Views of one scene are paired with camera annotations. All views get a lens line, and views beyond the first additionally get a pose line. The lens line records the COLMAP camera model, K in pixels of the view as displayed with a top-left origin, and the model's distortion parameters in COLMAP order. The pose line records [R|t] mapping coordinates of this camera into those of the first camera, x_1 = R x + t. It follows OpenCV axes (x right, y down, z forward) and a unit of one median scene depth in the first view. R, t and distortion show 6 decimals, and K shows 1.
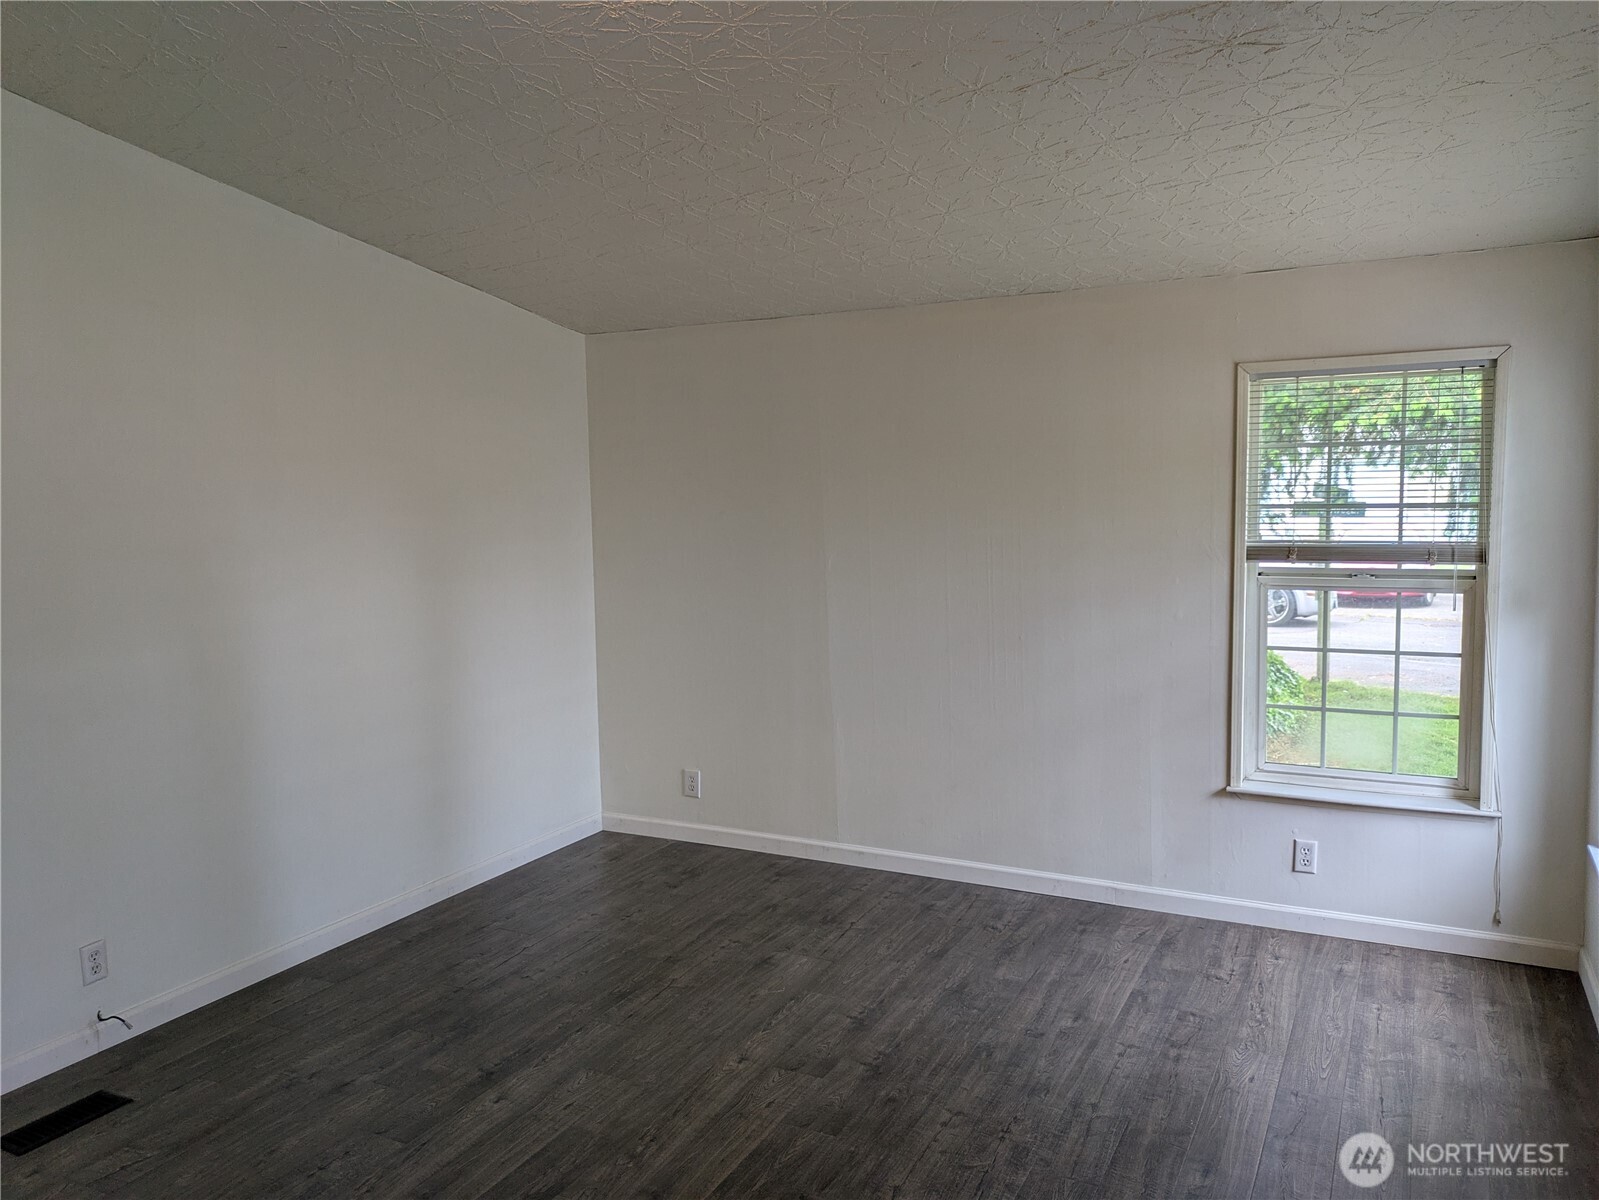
lens RADIAL K [[1172.7, 0, 799.5], [0, 1172.7, 600.0], [0, 0, 1]] dist [0.052341, -0.078160]
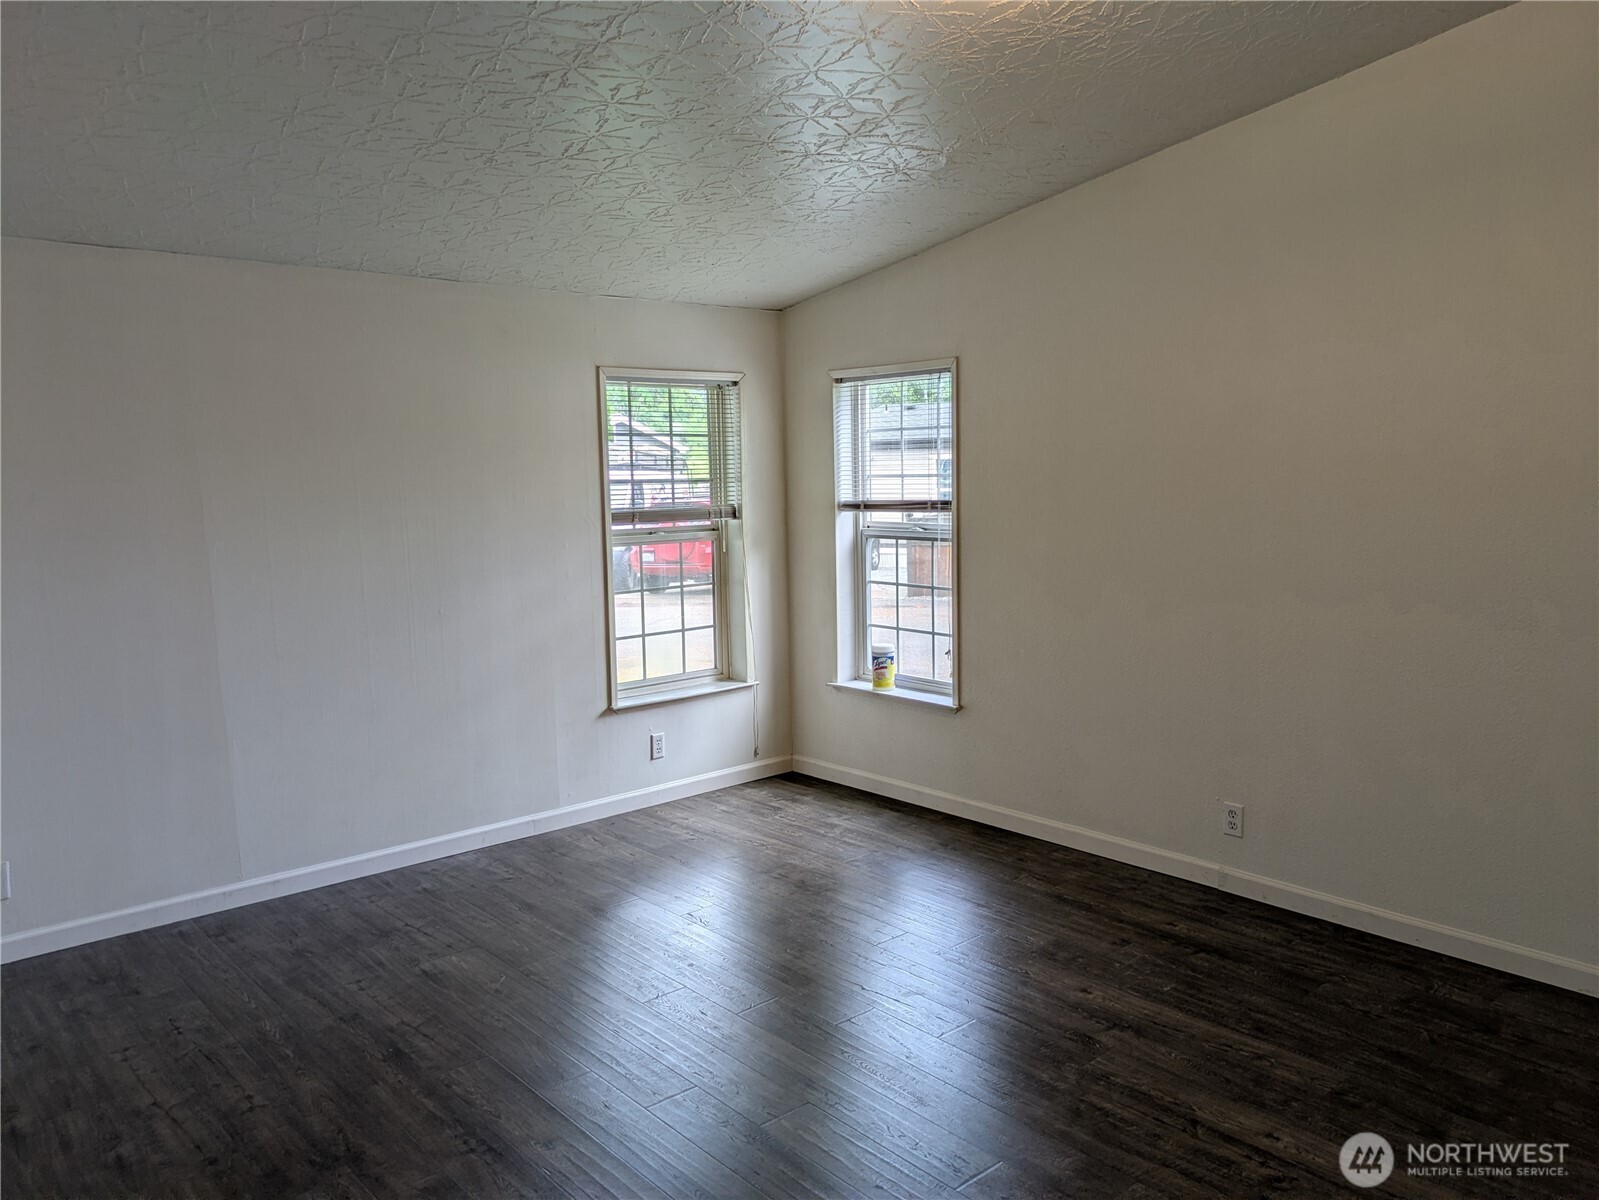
lens RADIAL K [[1230.7, 0, 799.5], [0, 1230.7, 600.0], [0, 0, 1]] dist [0.004321, -0.001875]
pose [[0.336074, -0.094612, 0.937071, -0.796420], [0.091584, 0.993509, 0.067464, -0.024036], [-0.937372, 0.063148, 0.342558, 0.370678]]
